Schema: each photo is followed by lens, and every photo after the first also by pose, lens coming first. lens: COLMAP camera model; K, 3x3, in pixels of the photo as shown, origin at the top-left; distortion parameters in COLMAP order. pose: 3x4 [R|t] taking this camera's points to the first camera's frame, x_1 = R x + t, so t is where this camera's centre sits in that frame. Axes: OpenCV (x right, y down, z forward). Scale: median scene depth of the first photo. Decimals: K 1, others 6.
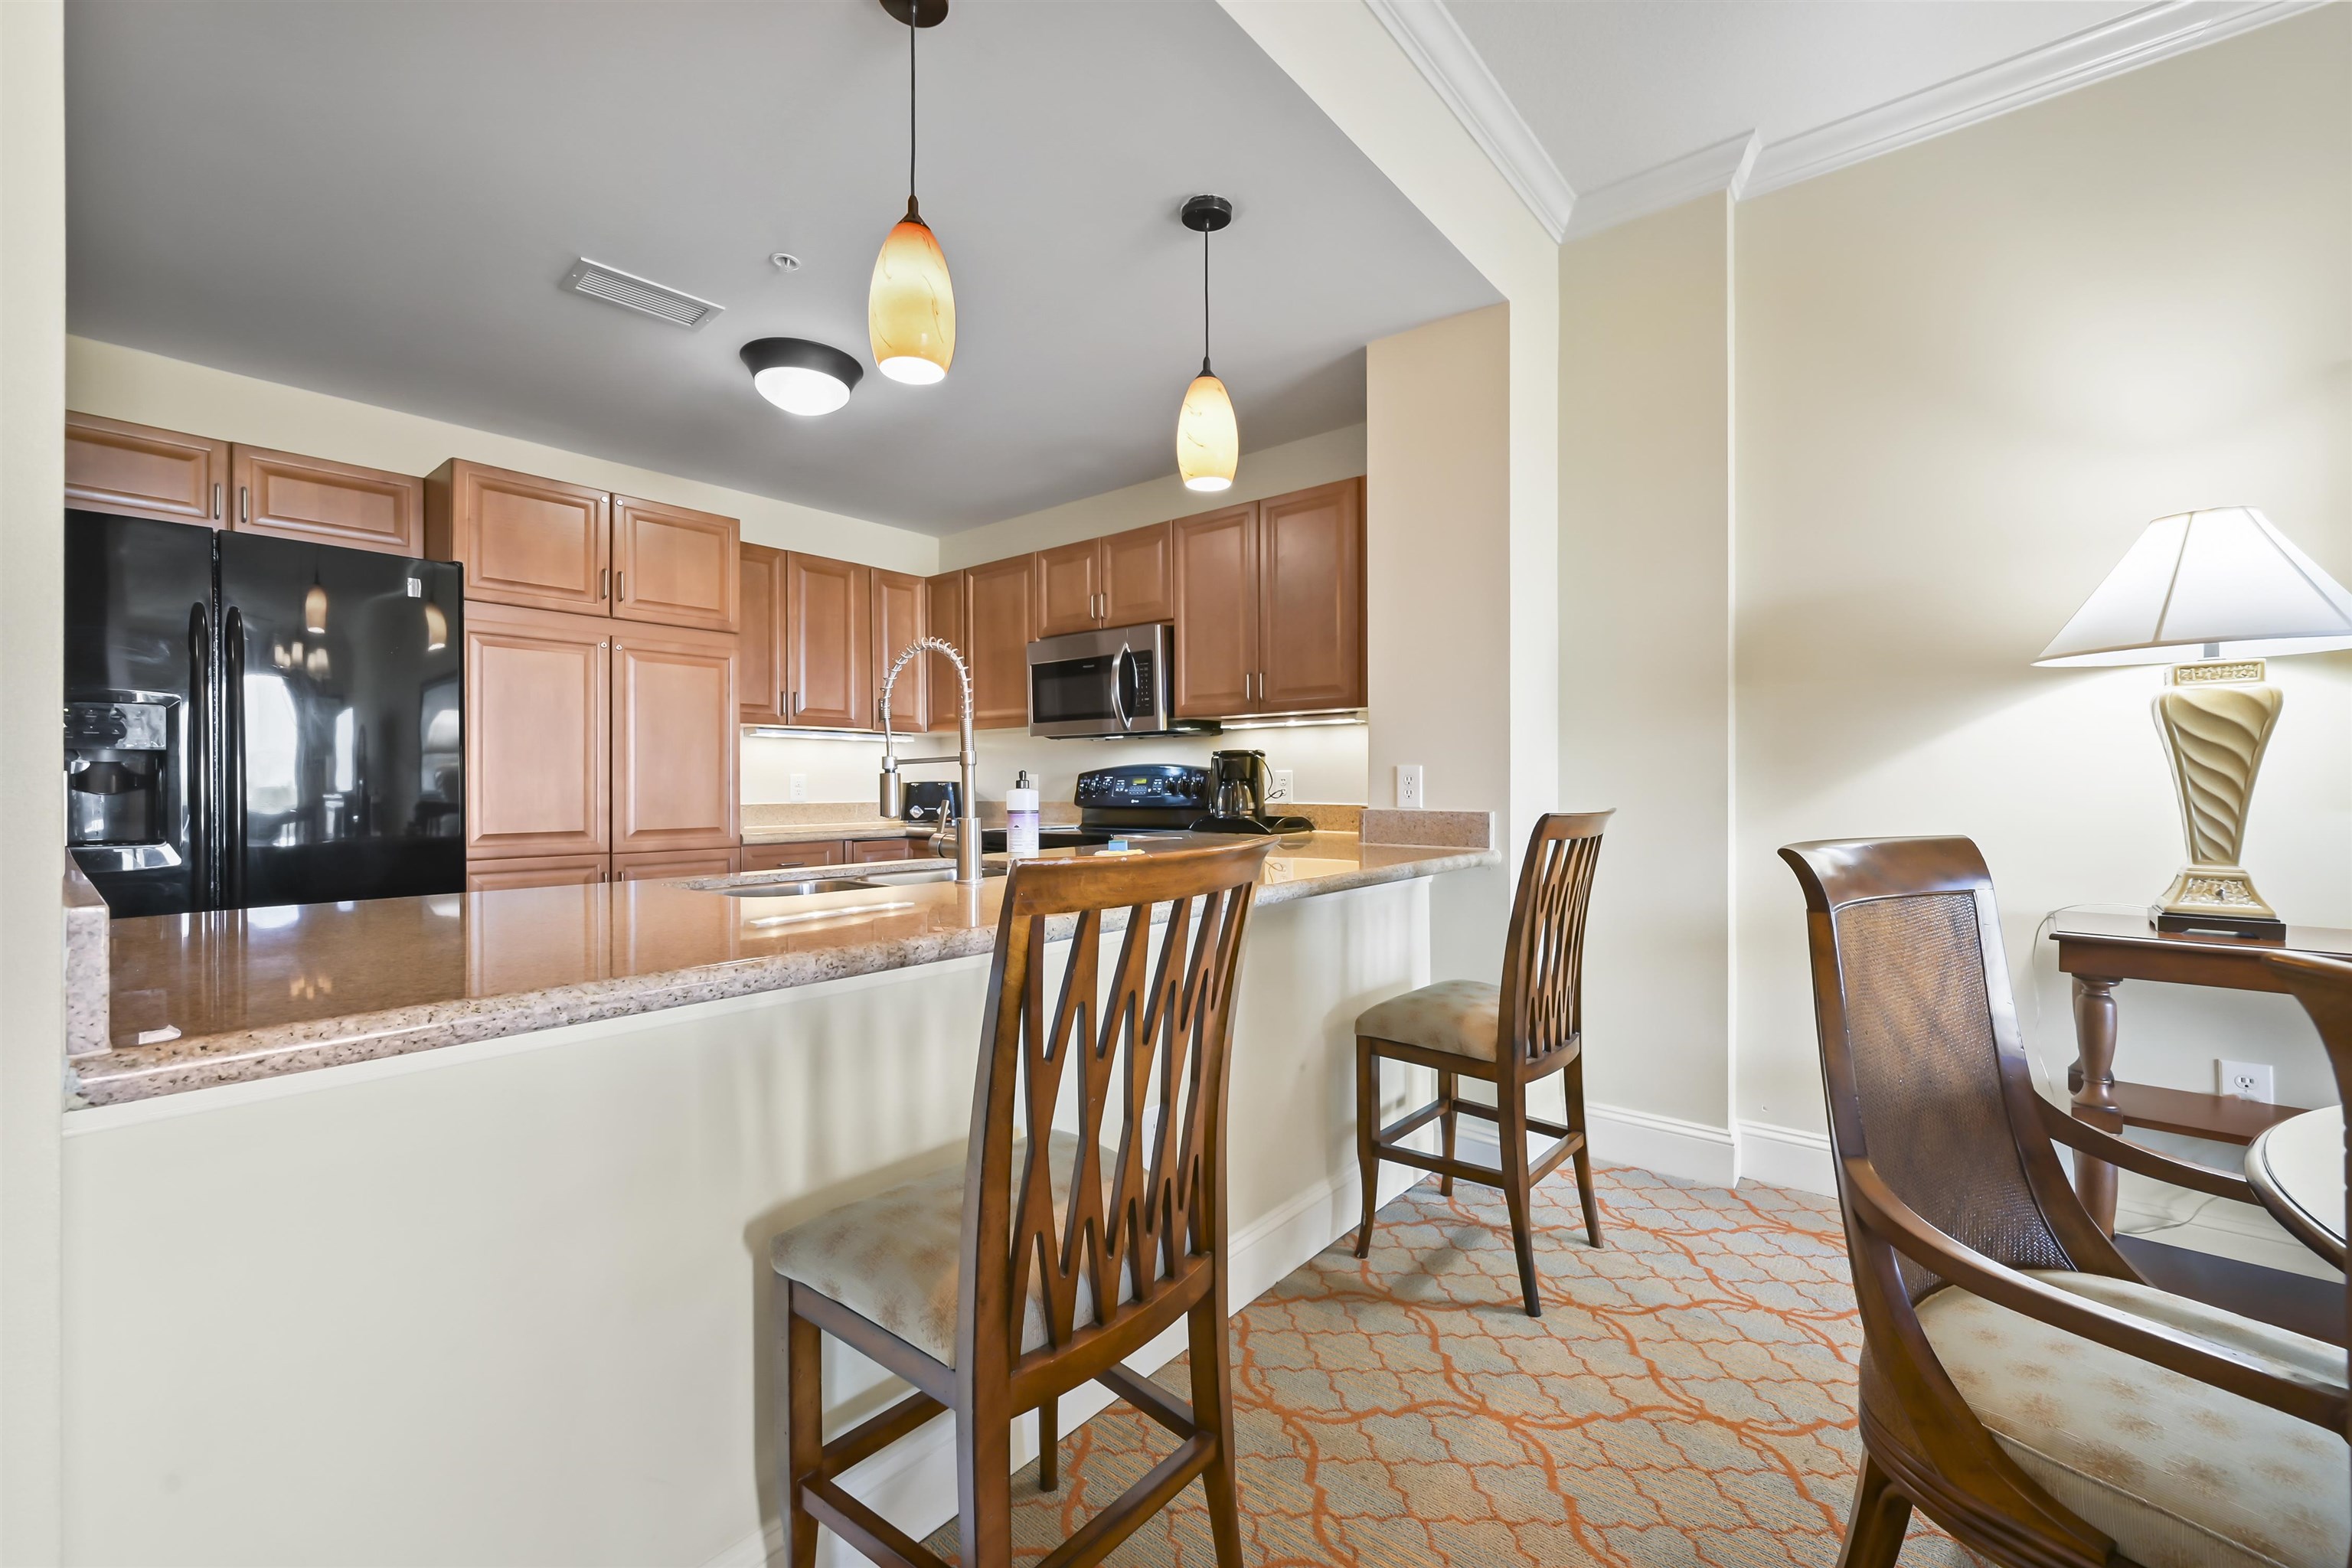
lens RADIAL K [[972.2, 0, 1180.9], [0, 972.2, 794.1], [0, 0, 1]] dist [-0.001539, -0.000004]
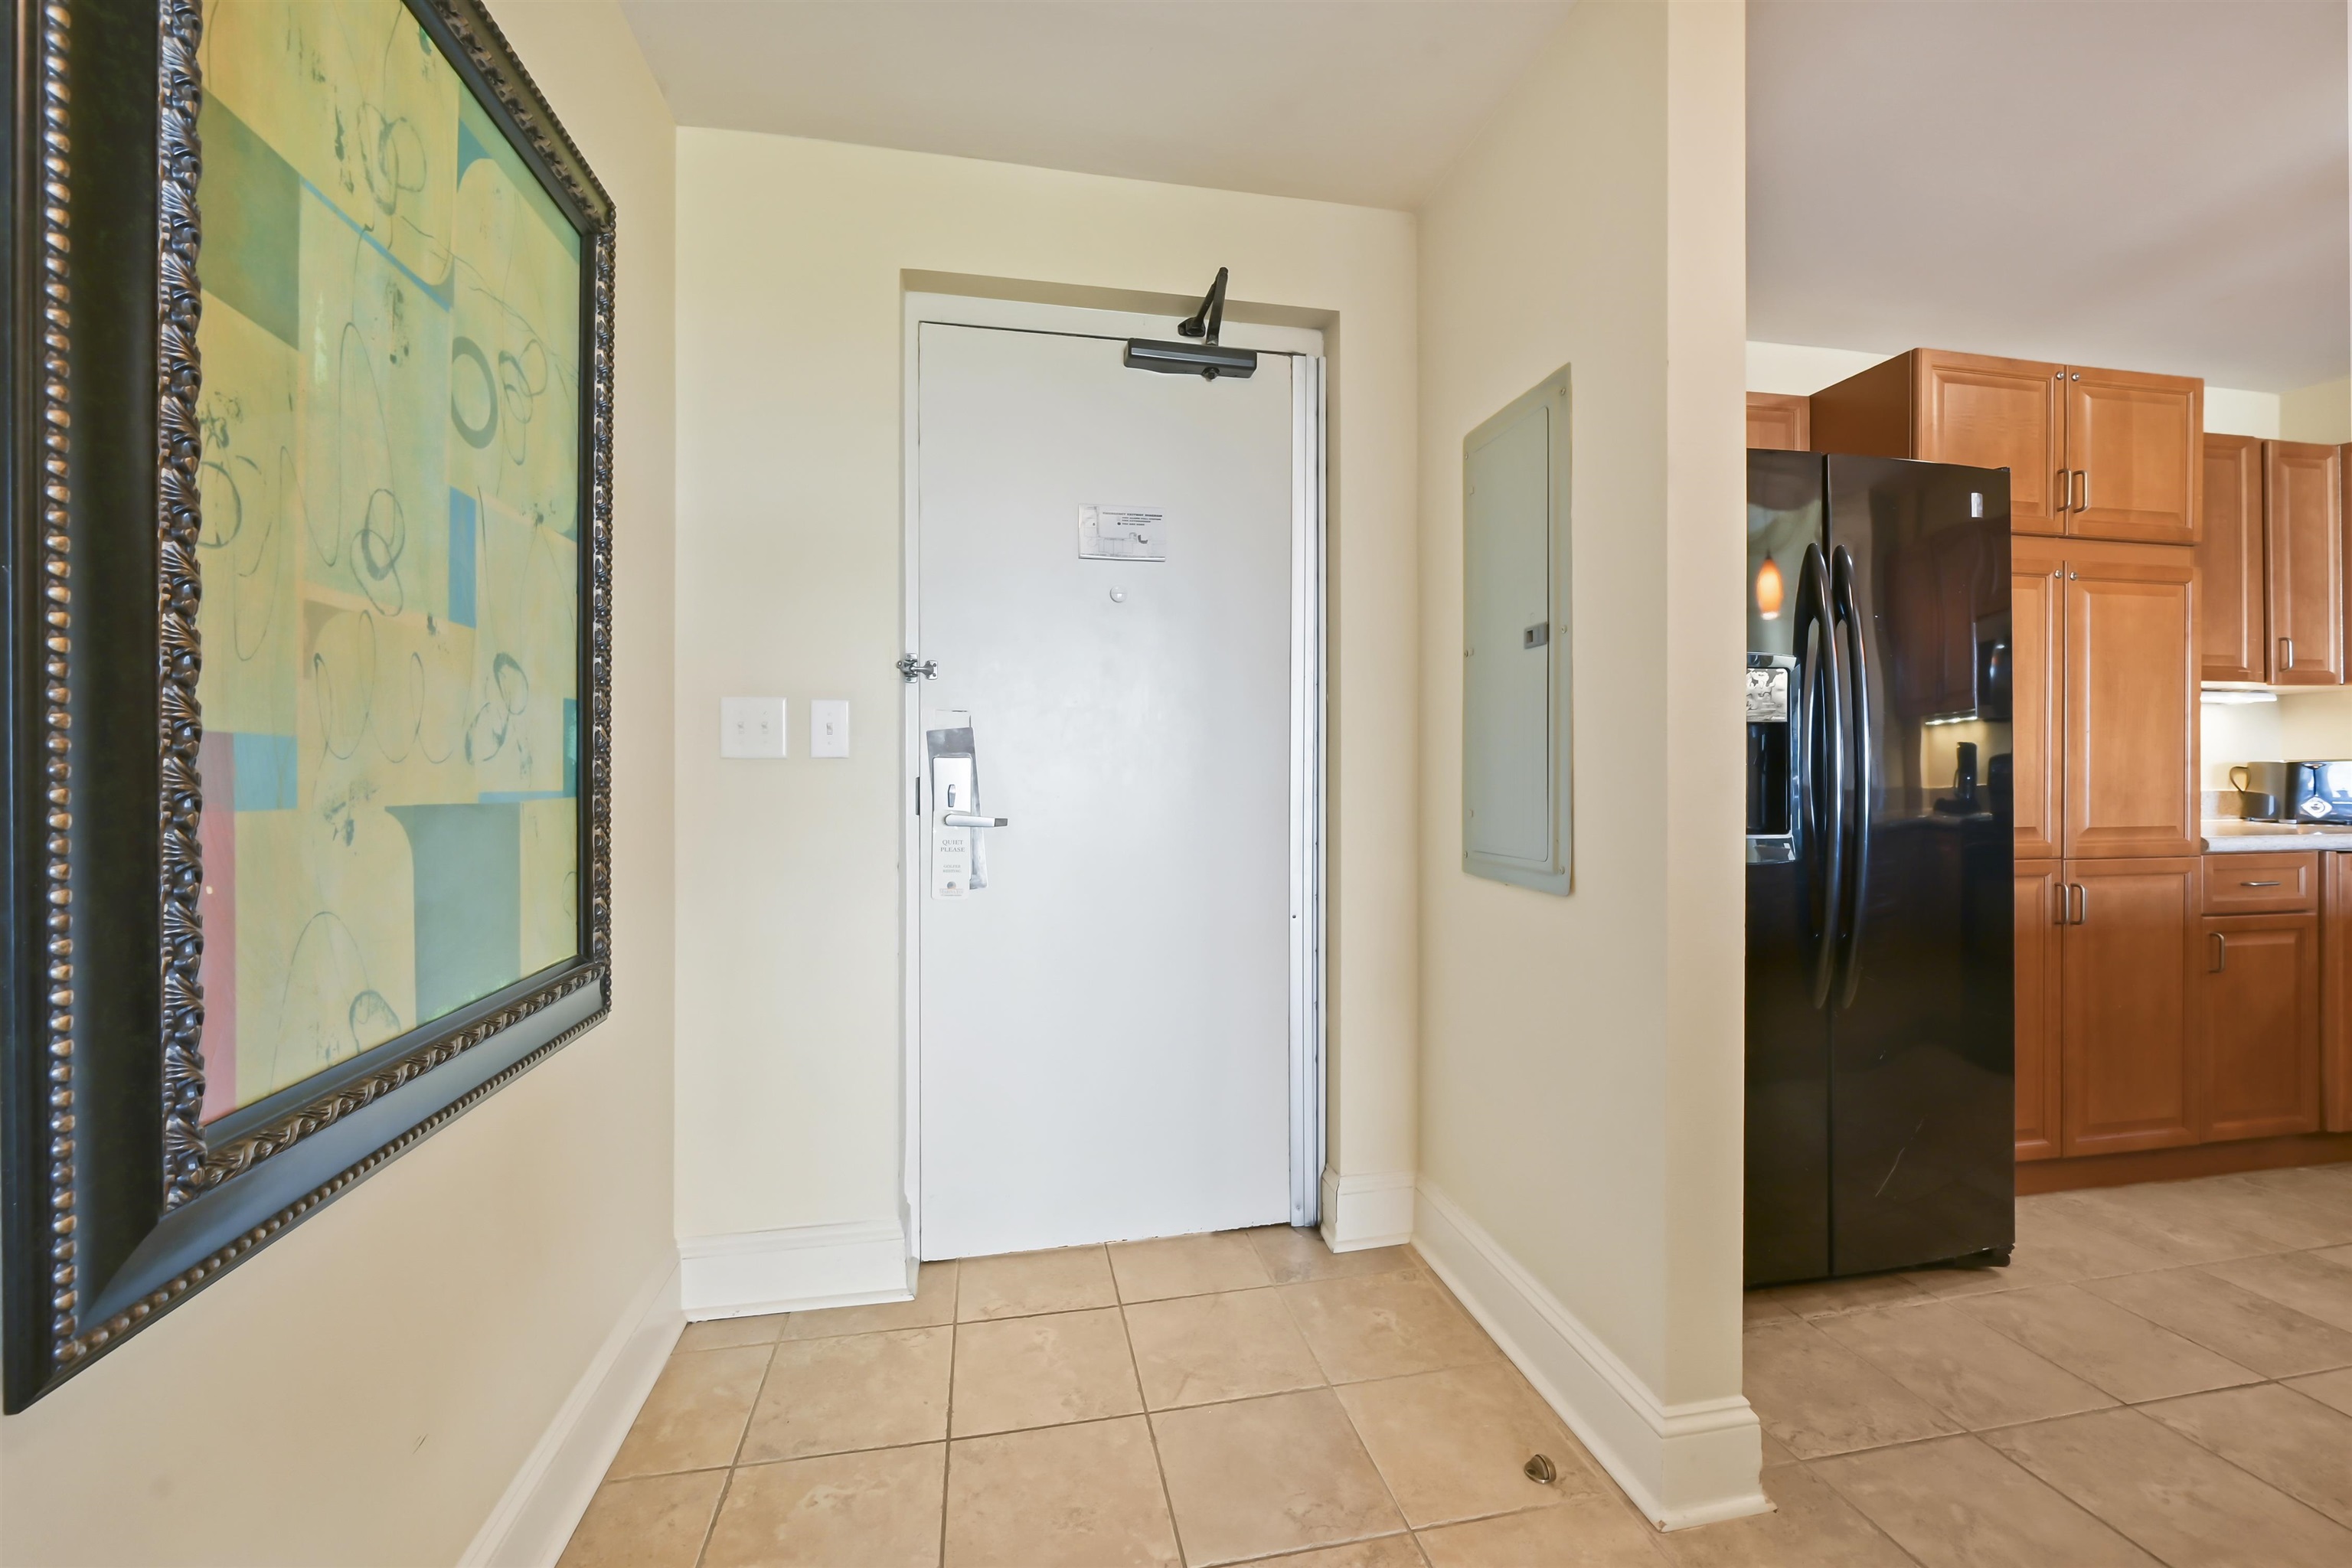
lens RADIAL K [[972.2, 0, 1172.3], [0, 972.2, 775.0], [0, 0, 1]] dist [-0.001539, -0.000004]
pose [[0.776552, 0.001907, -0.630050, -0.738428], [-0.005122, 0.999981, -0.003286, 0.004800], [0.630032, 0.005779, 0.776548, 0.014303]]
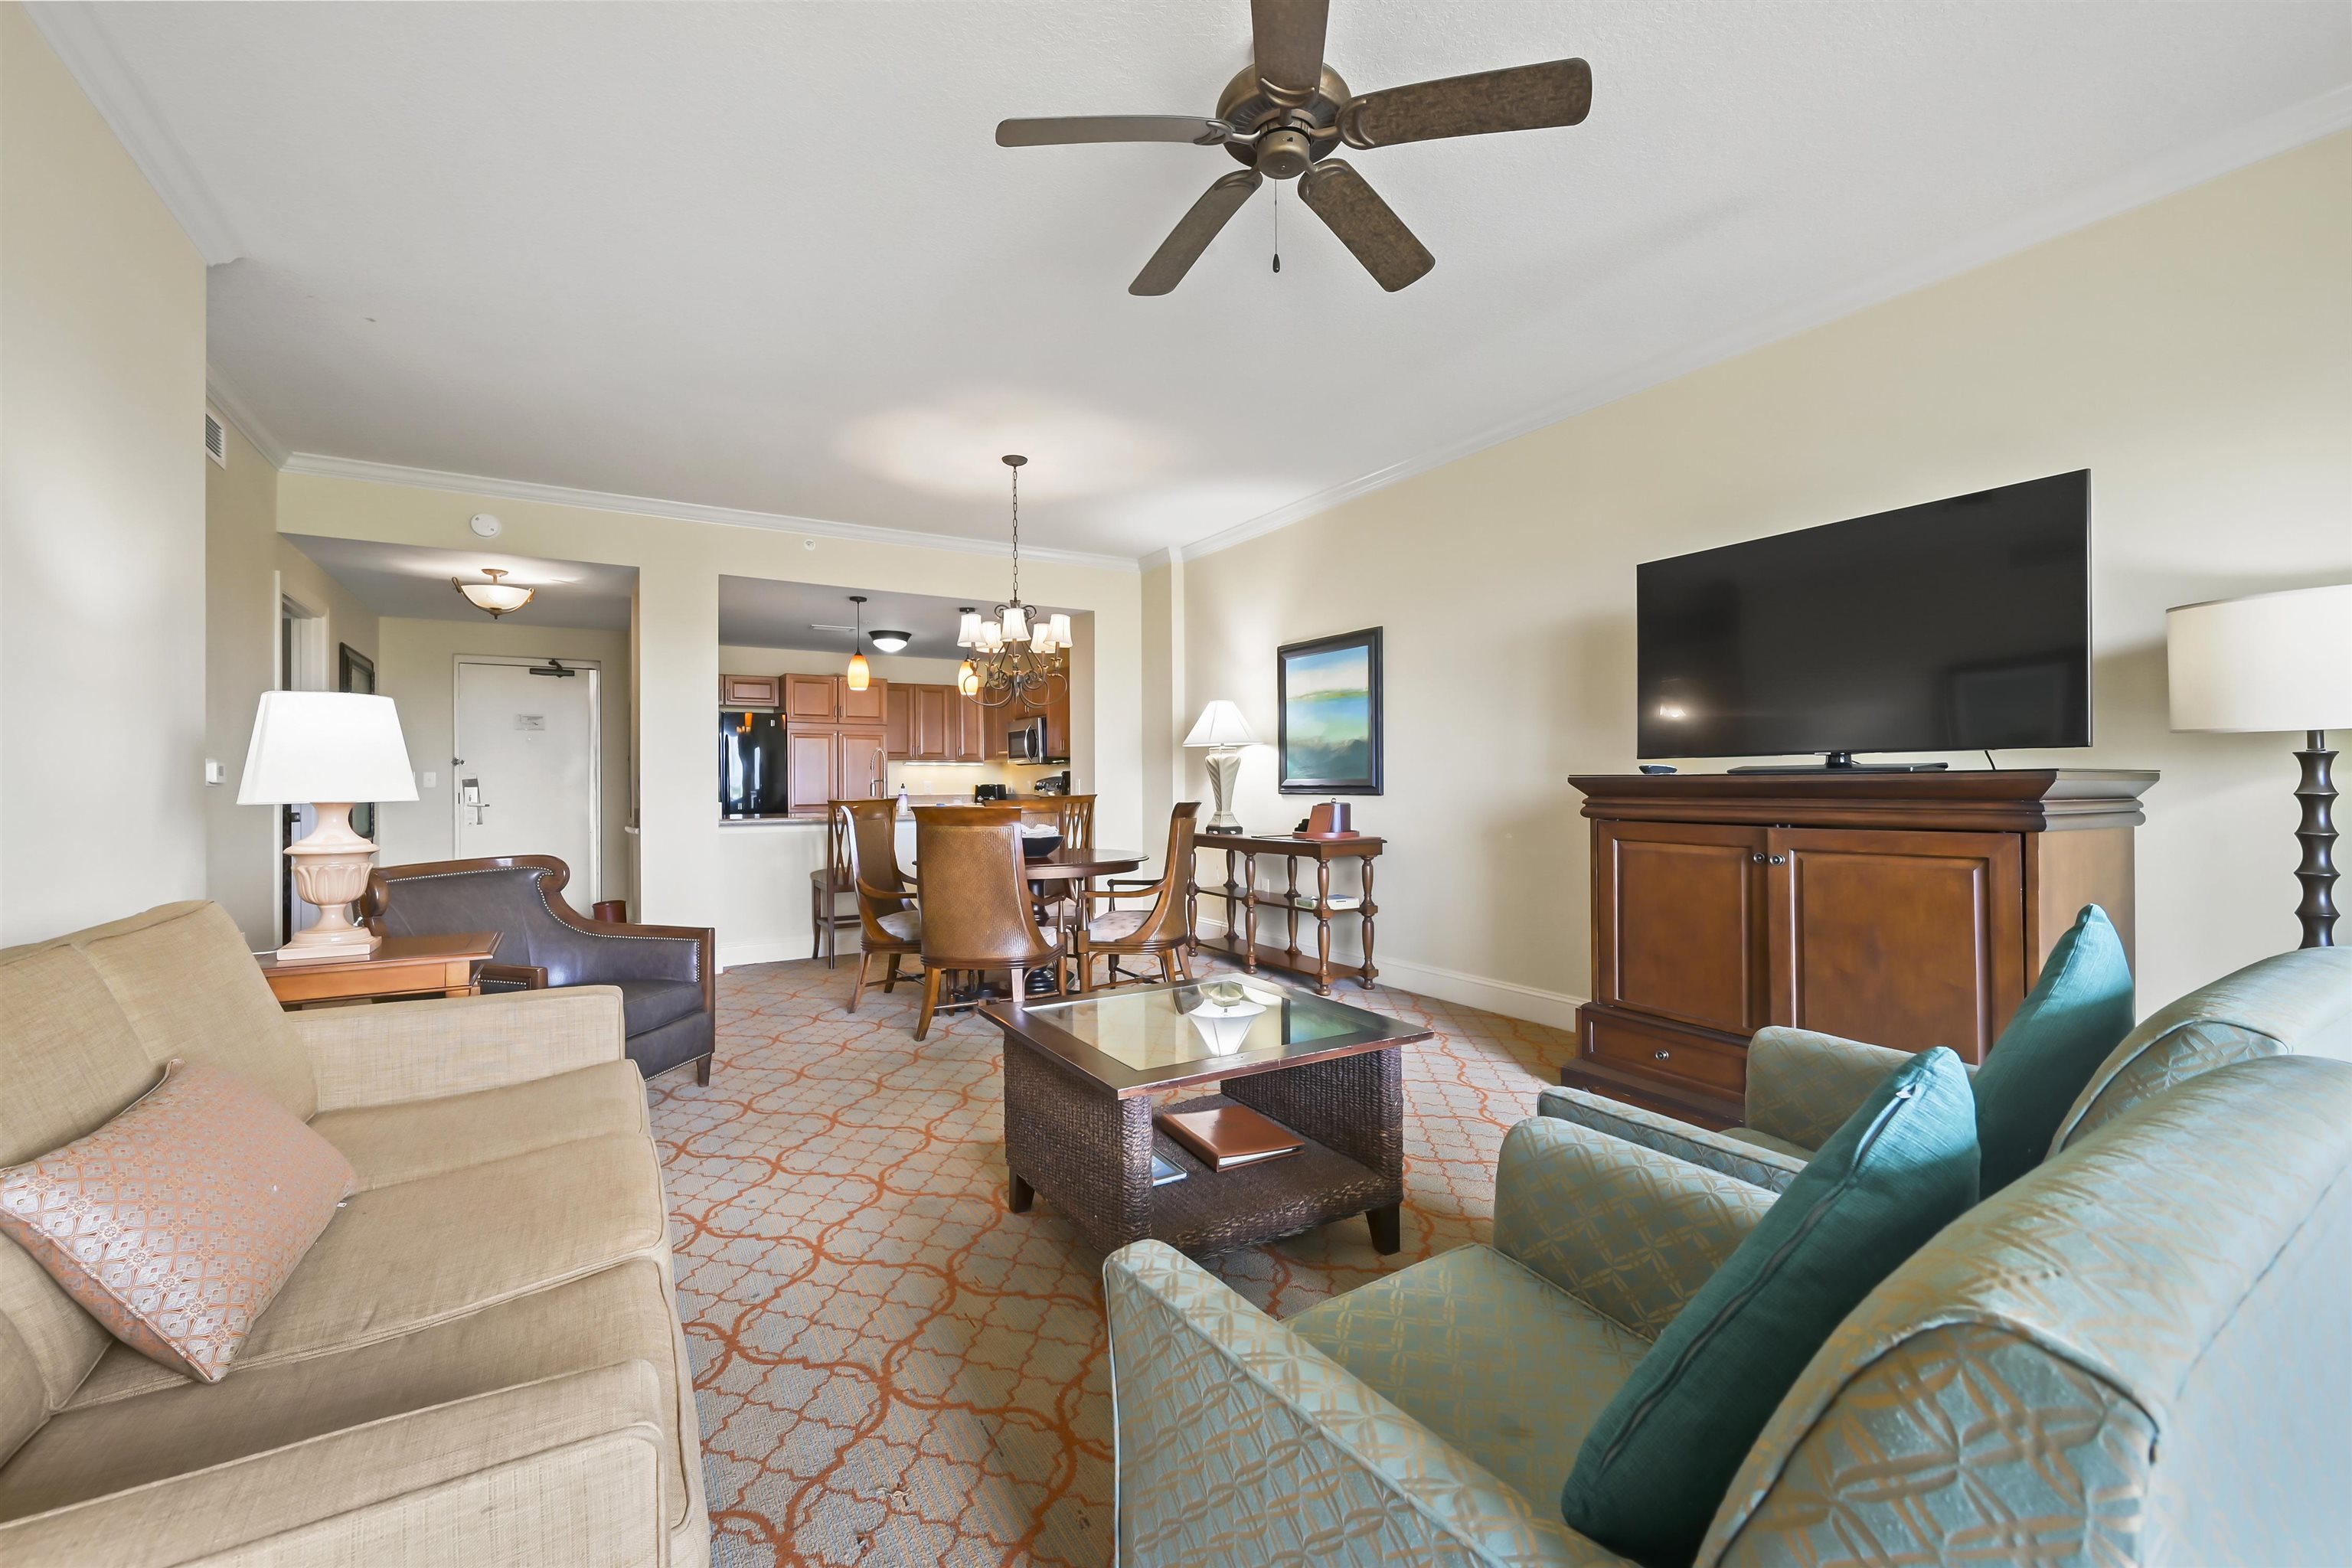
lens RADIAL K [[972.2, 0, 1179.4], [0, 972.2, 773.5], [0, 0, 1]] dist [-0.001539, -0.000004]
pose [[0.947789, -0.008203, -0.318792, 1.296969], [0.002404, 0.999824, -0.018582, 0.005716], [0.318889, 0.016845, 0.947643, -1.377270]]
